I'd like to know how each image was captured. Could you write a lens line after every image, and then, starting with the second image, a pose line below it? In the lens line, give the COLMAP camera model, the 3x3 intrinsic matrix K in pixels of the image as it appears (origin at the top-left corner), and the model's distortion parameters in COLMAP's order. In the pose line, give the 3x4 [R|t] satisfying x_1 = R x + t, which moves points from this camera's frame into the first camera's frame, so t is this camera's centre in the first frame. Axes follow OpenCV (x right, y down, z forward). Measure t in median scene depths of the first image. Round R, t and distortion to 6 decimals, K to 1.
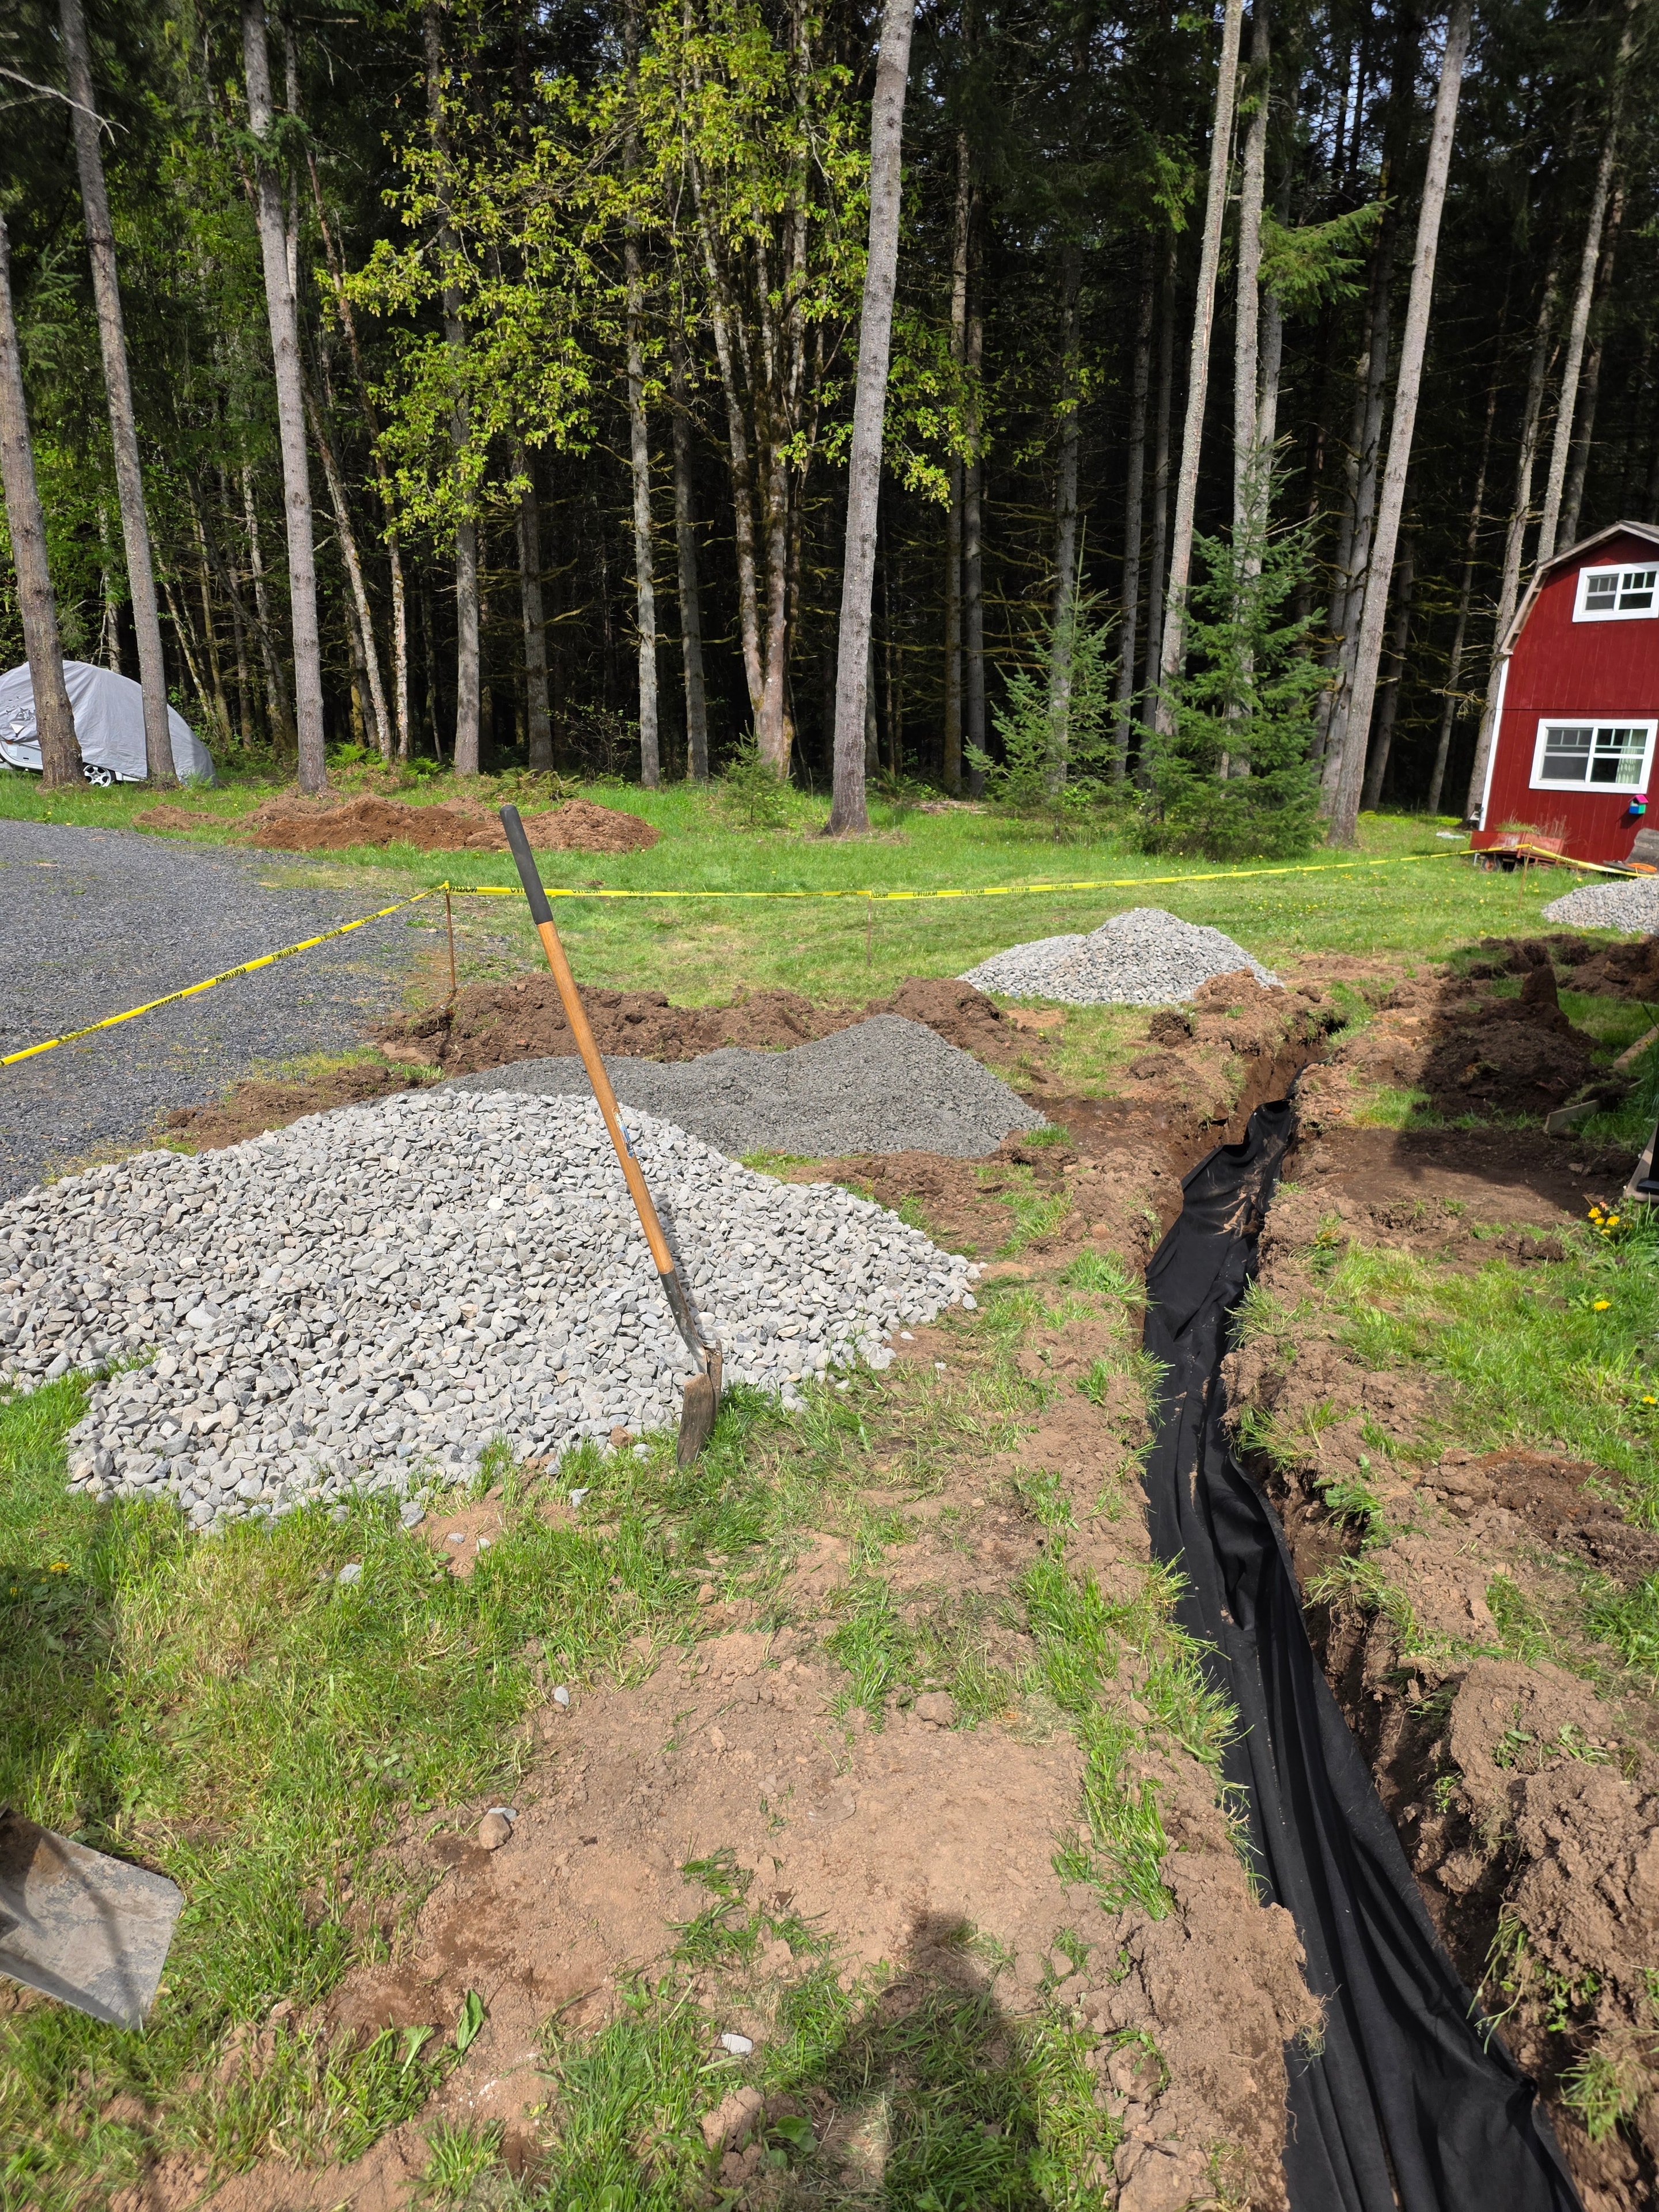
lens RADIAL K [[1491.0, 0, 845.0], [0, 1491.0, 1142.2], [0, 0, 1]] dist [0.093869, -0.088894]
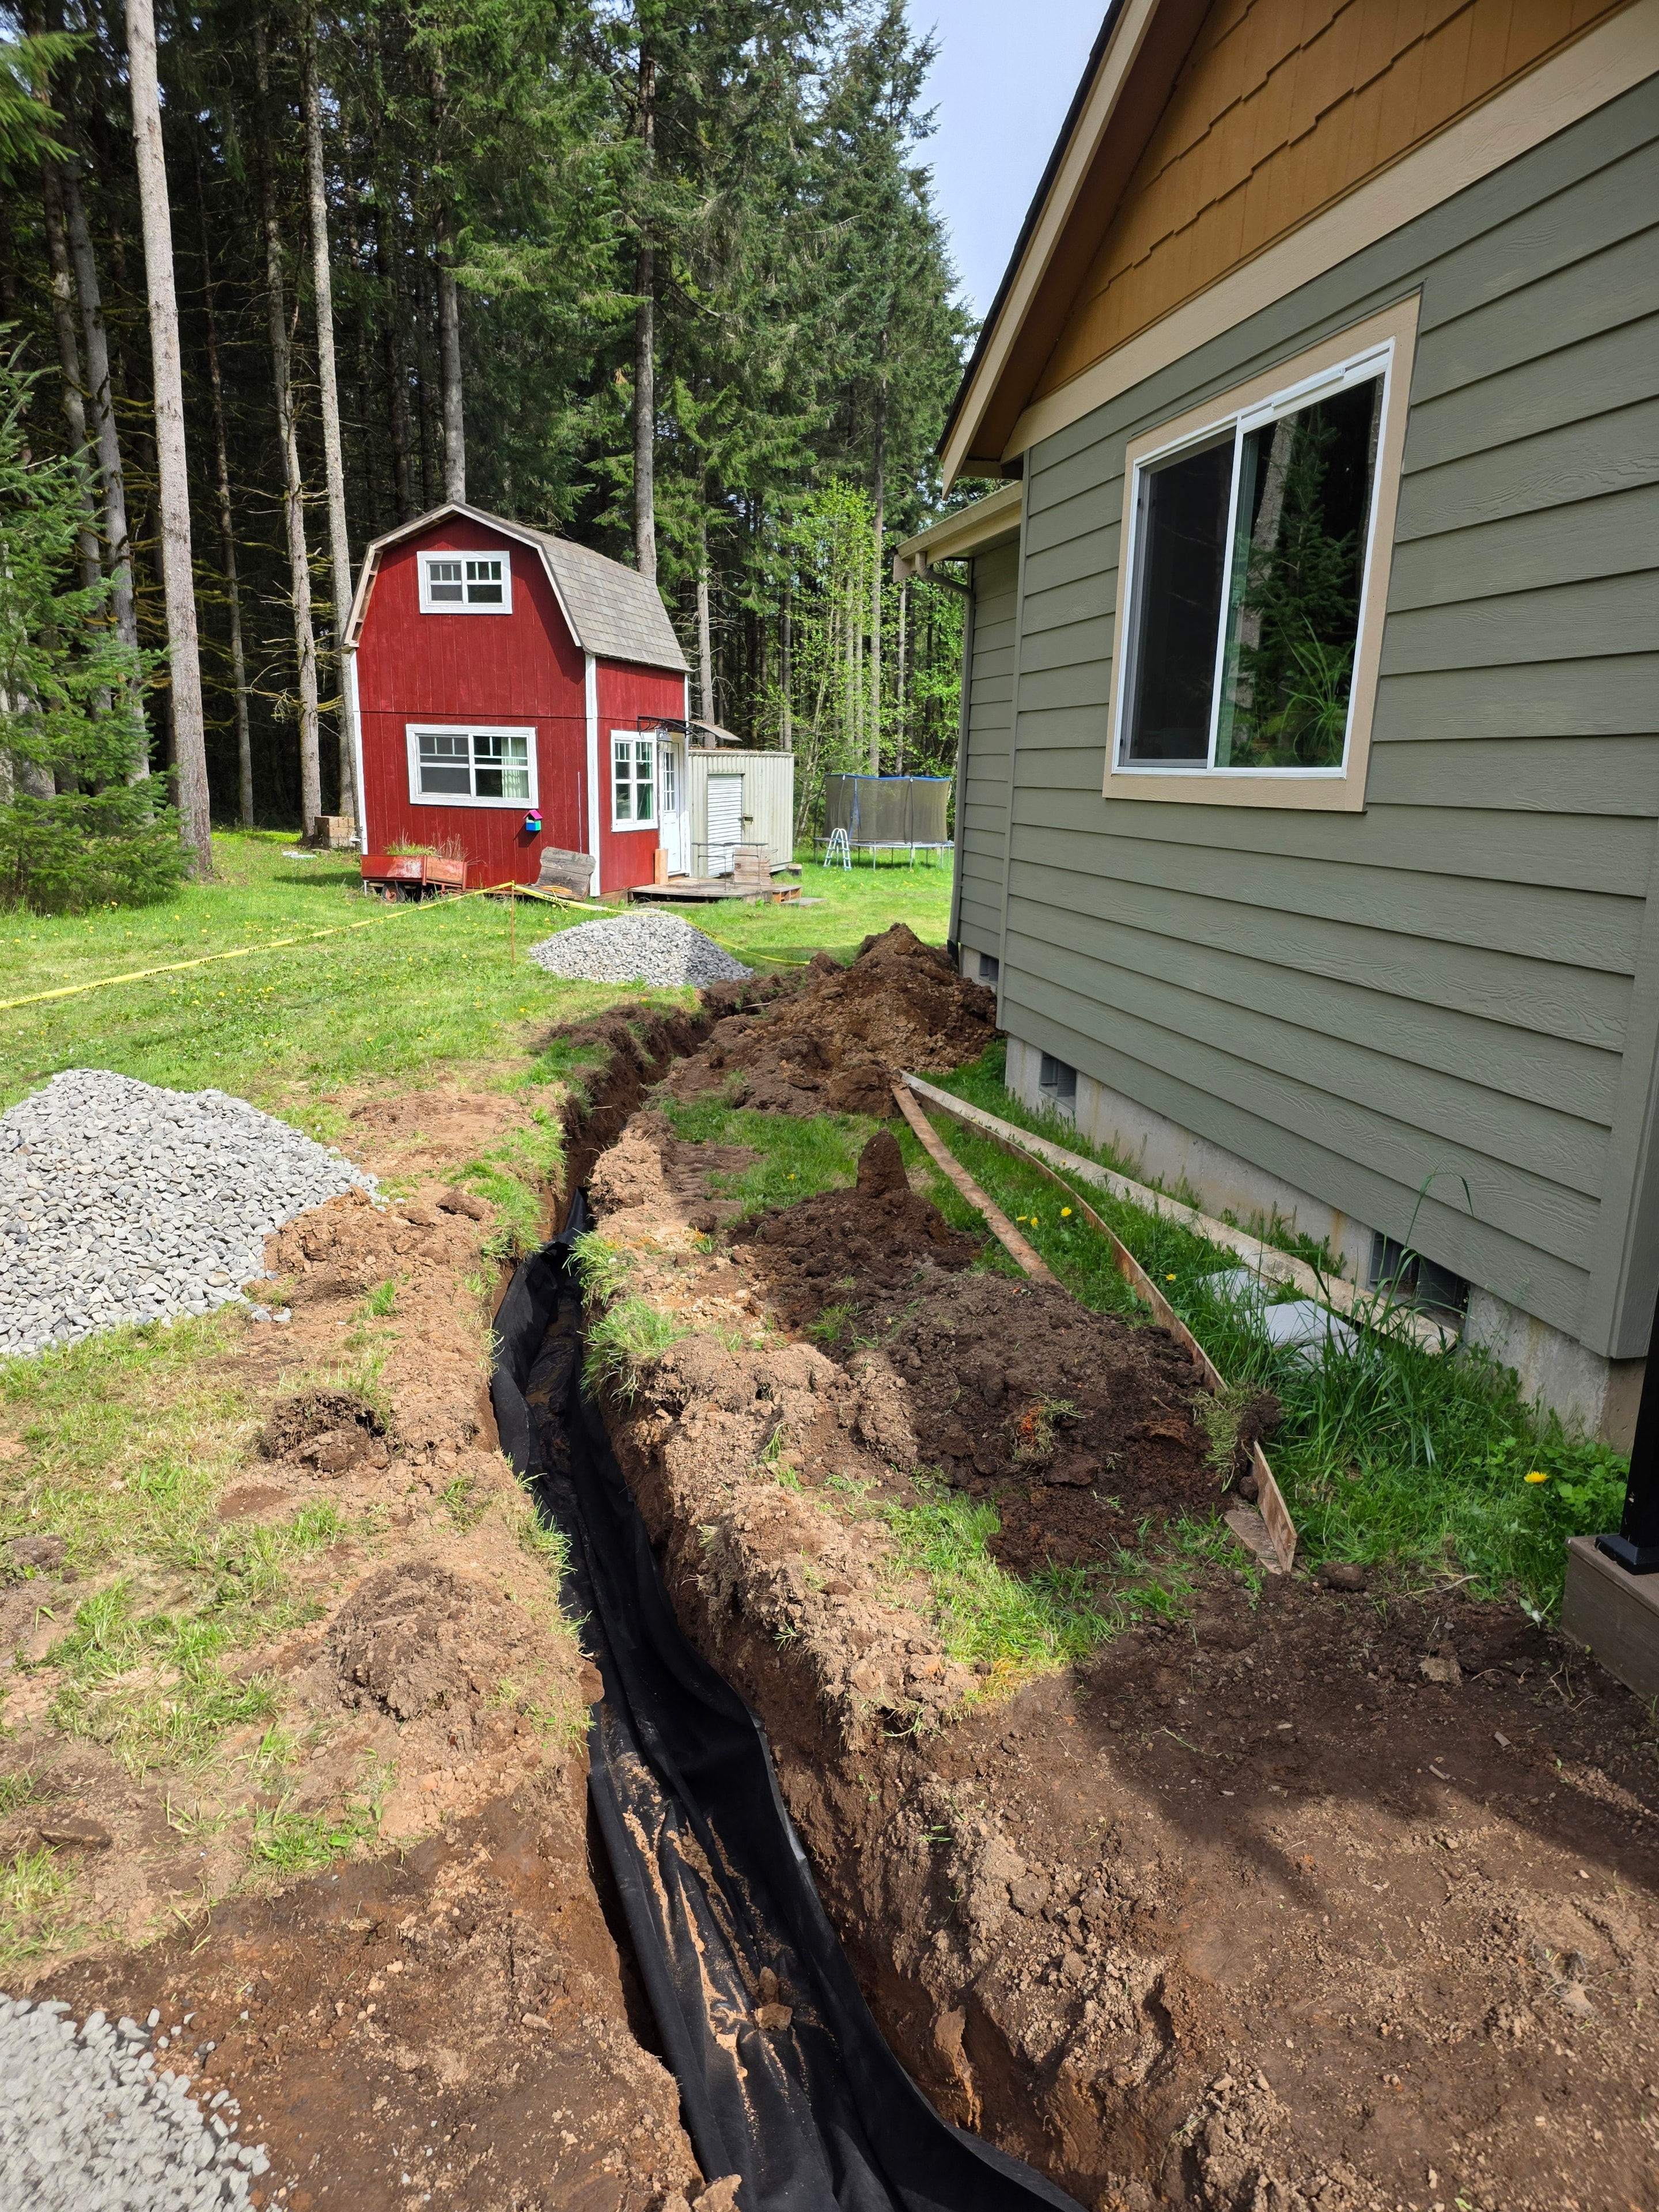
lens RADIAL K [[1491.0, 0, 845.0], [0, 1491.0, 1142.2], [0, 0, 1]] dist [0.093869, -0.088894]
pose [[0.723394, -0.182101, 0.665989, 0.099488], [0.183601, 0.980597, 0.068697, -0.295510], [-0.665577, 0.072581, 0.742792, 1.078952]]
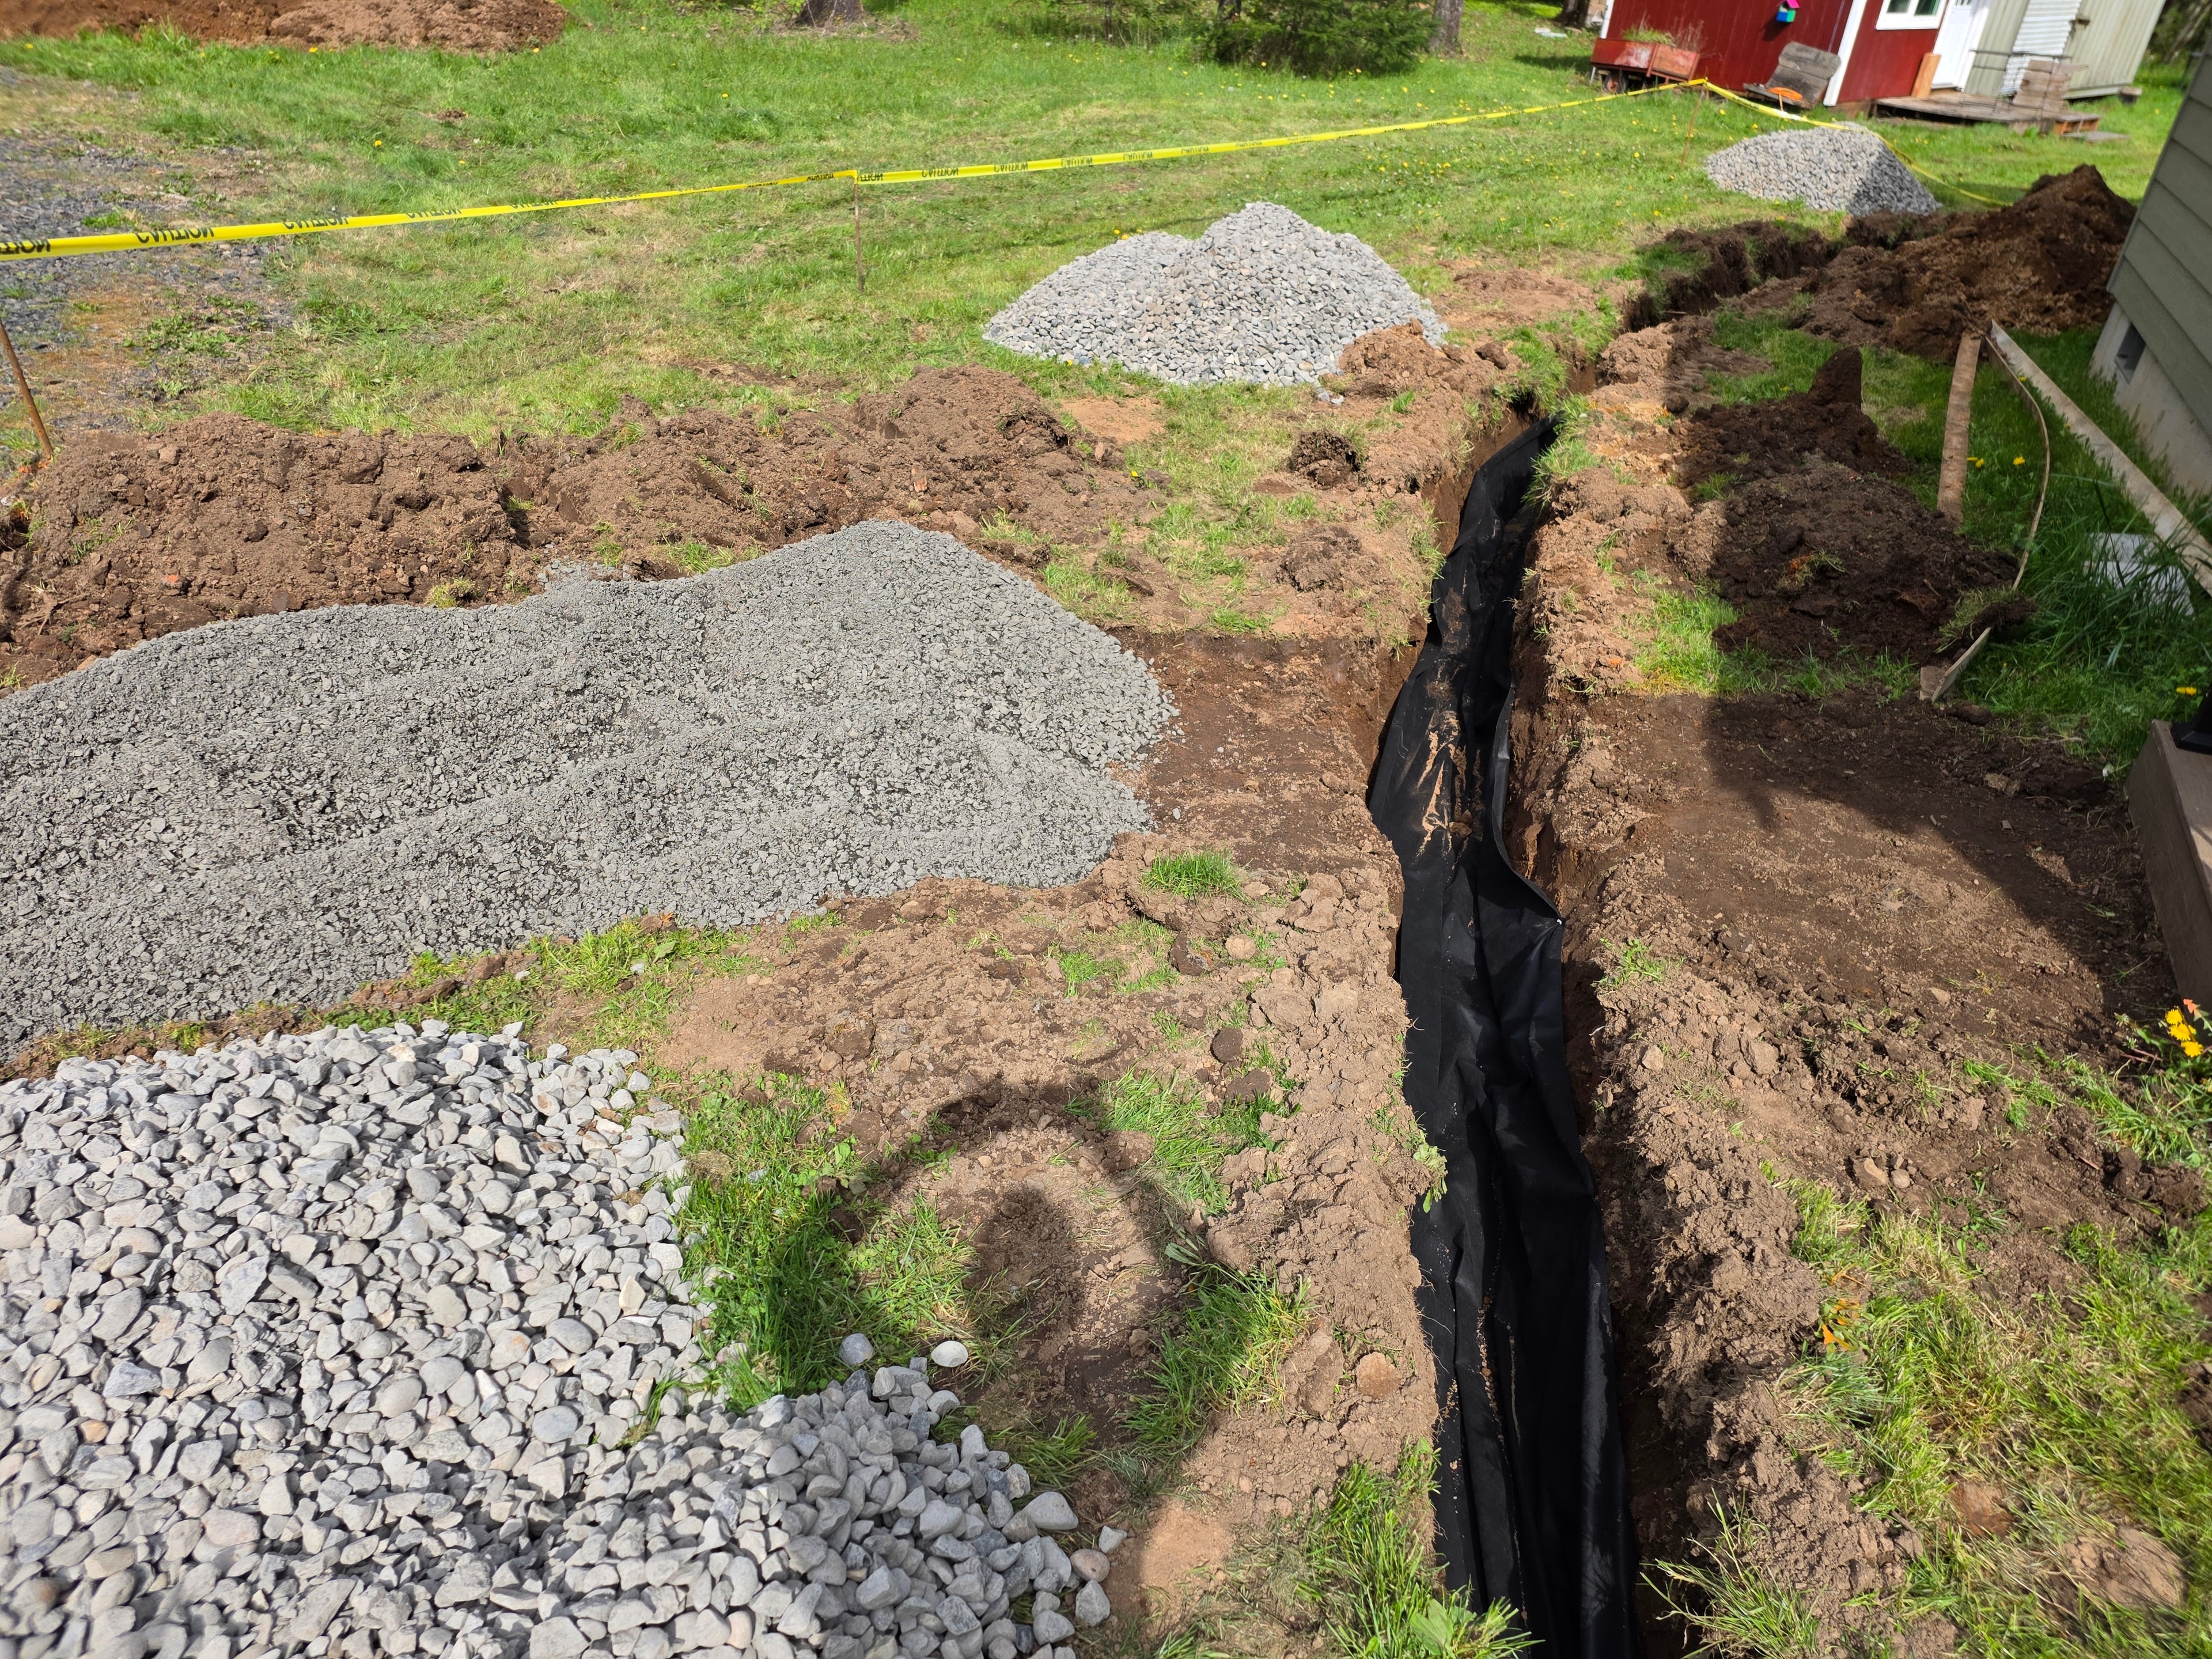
lens RADIAL K [[1482.2, 0, 1130.9], [0, 1482.2, 808.1], [0, 0, 1]] dist [0.077002, -0.046629]
pose [[0.987082, -0.051665, 0.151656, 0.047932], [0.005315, 0.956618, 0.291298, -0.223218], [-0.160127, -0.286729, 0.944535, 0.657819]]
